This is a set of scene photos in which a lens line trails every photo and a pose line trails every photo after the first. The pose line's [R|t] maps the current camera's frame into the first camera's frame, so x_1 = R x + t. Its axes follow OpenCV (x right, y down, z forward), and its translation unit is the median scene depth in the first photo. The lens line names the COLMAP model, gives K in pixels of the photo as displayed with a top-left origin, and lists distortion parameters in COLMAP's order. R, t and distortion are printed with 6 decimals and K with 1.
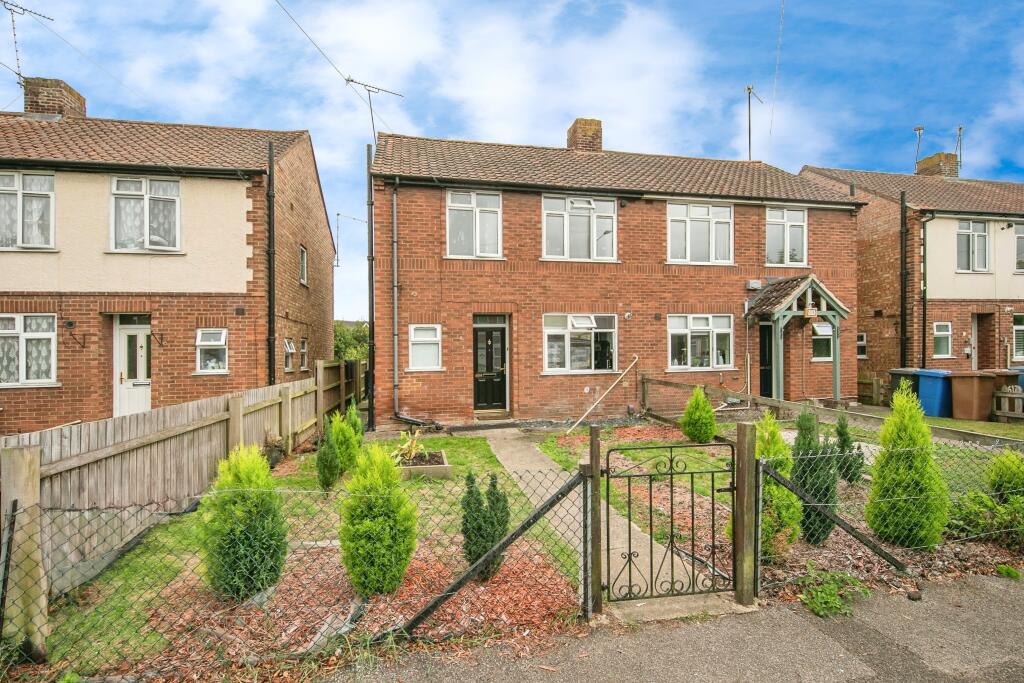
lens RADIAL K [[445.9, 0, 510.4], [0, 445.9, 337.9], [0, 0, 1]] dist [-0.000318, 0.000145]
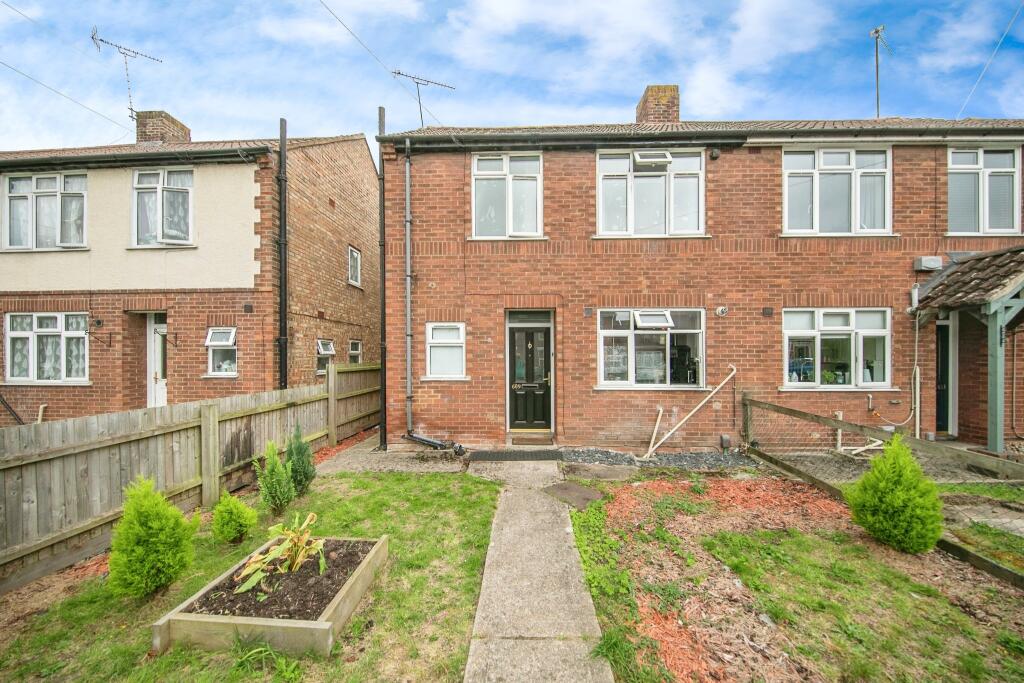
lens RADIAL K [[328.7, 0, 516.0], [0, 328.7, 338.9], [0, 0, 1]] dist [-0.002146, -0.000330]
pose [[0.971615, 0.005980, -0.236494, 0.073311], [-0.008373, 0.999923, -0.009117, 0.003430], [0.236421, 0.010838, 0.971590, 0.440267]]
